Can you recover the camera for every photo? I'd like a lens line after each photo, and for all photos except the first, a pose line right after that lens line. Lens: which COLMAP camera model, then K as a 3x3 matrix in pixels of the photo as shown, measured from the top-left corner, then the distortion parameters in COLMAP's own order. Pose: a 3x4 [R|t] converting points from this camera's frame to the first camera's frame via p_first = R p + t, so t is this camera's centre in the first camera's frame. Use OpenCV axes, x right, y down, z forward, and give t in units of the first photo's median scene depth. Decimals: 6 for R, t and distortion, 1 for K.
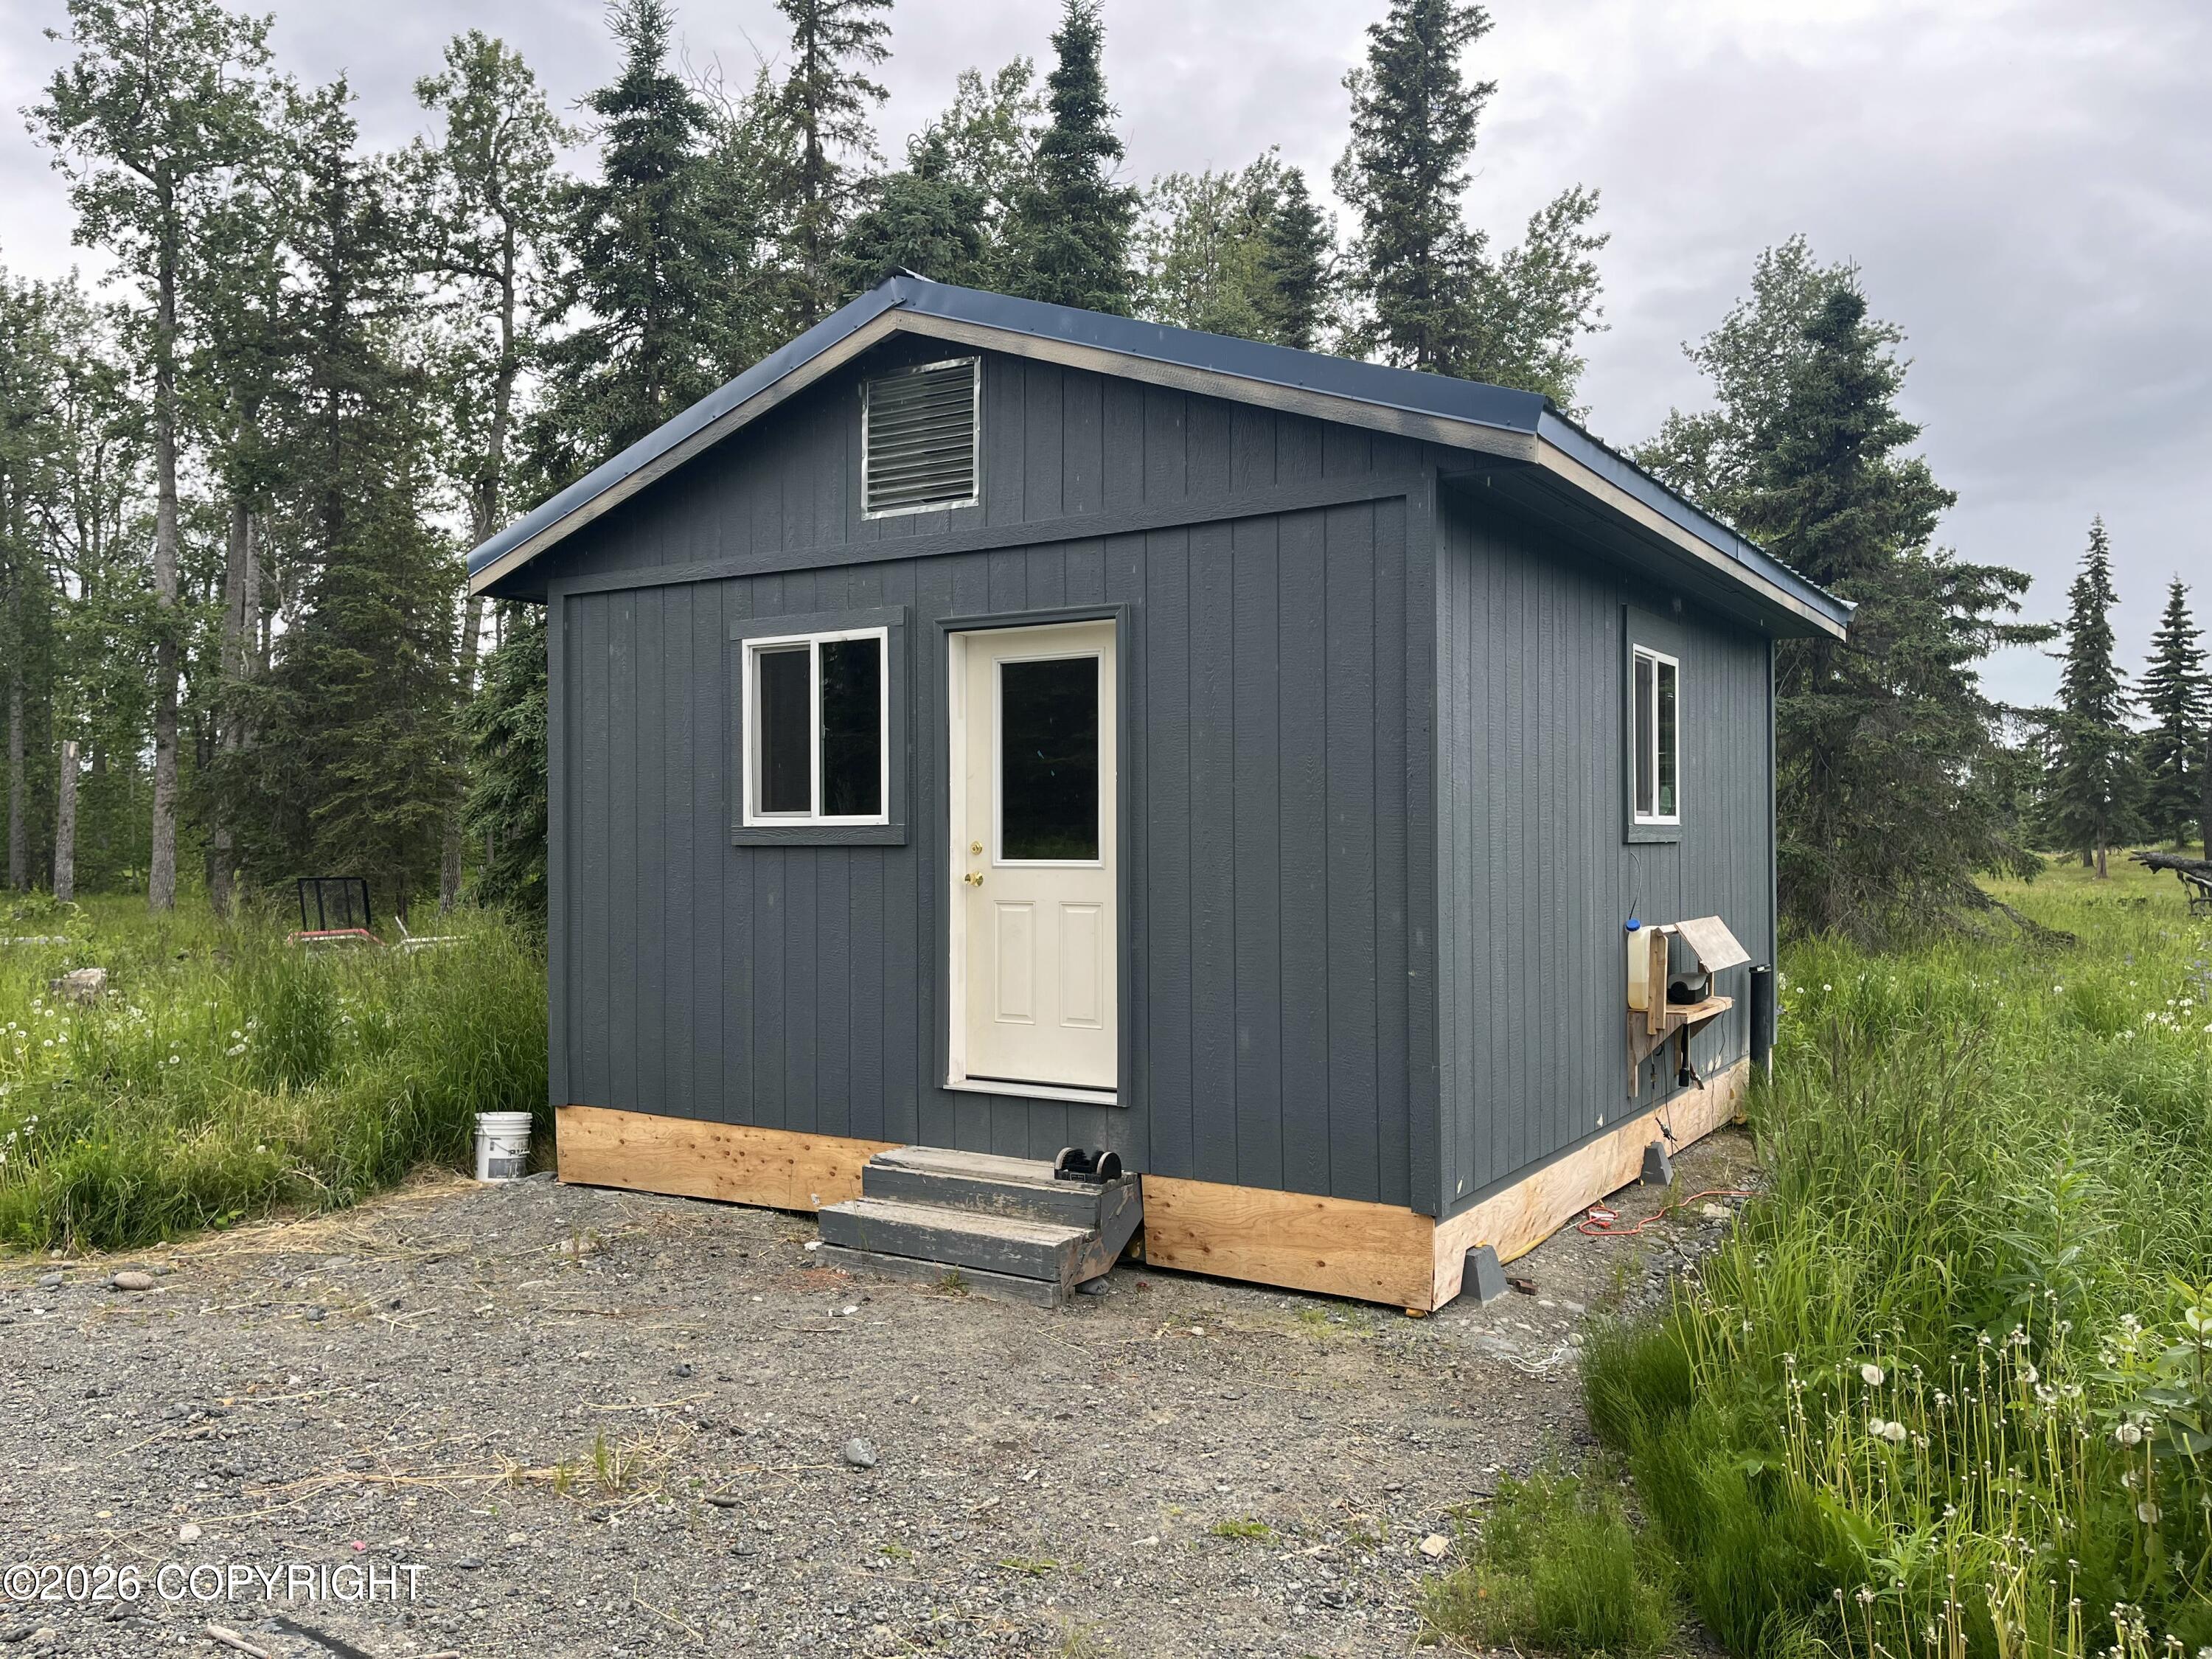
lens RADIAL K [[1692.5, 0, 1096.8], [0, 1692.5, 837.0], [0, 0, 1]] dist [0.081179, -0.092577]
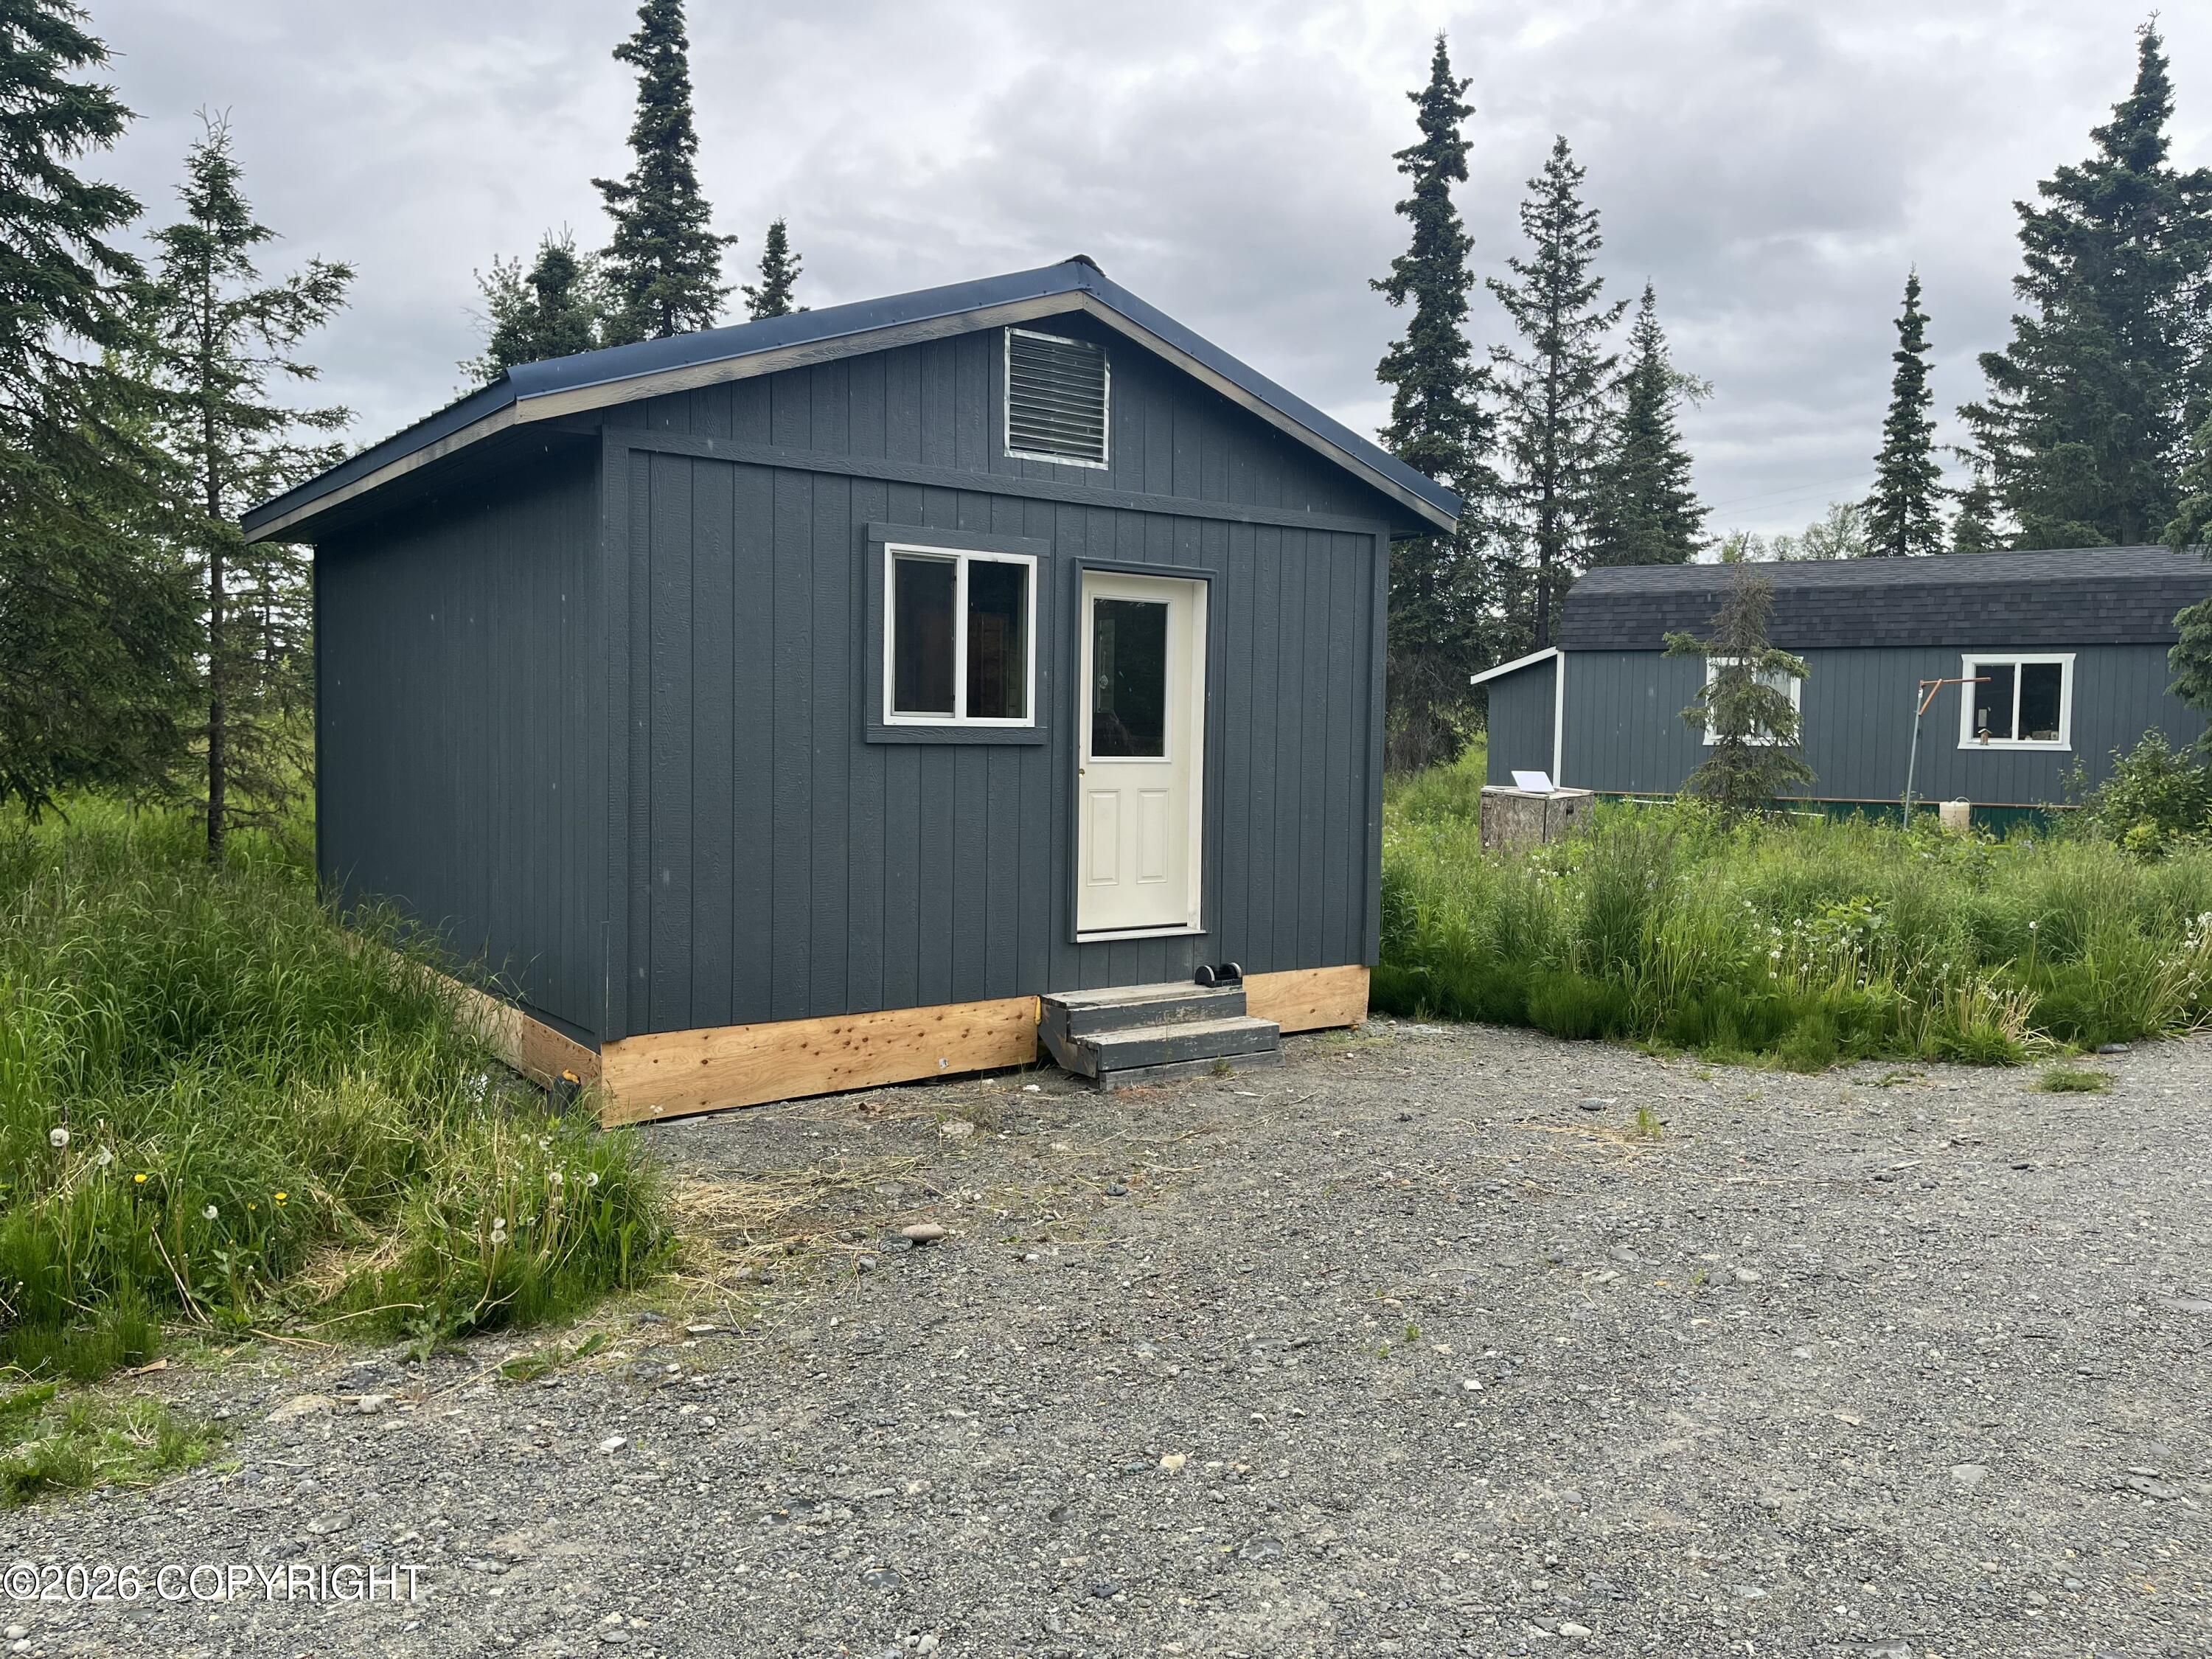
lens RADIAL K [[1692.5, 0, 1096.8], [0, 1692.5, 837.0], [0, 0, 1]] dist [0.081179, -0.092577]
pose [[0.351017, -0.047795, 0.935148, -1.187626], [-0.014785, 0.998289, 0.056572, 0.001805], [-0.936252, -0.033684, 0.349710, 0.539487]]
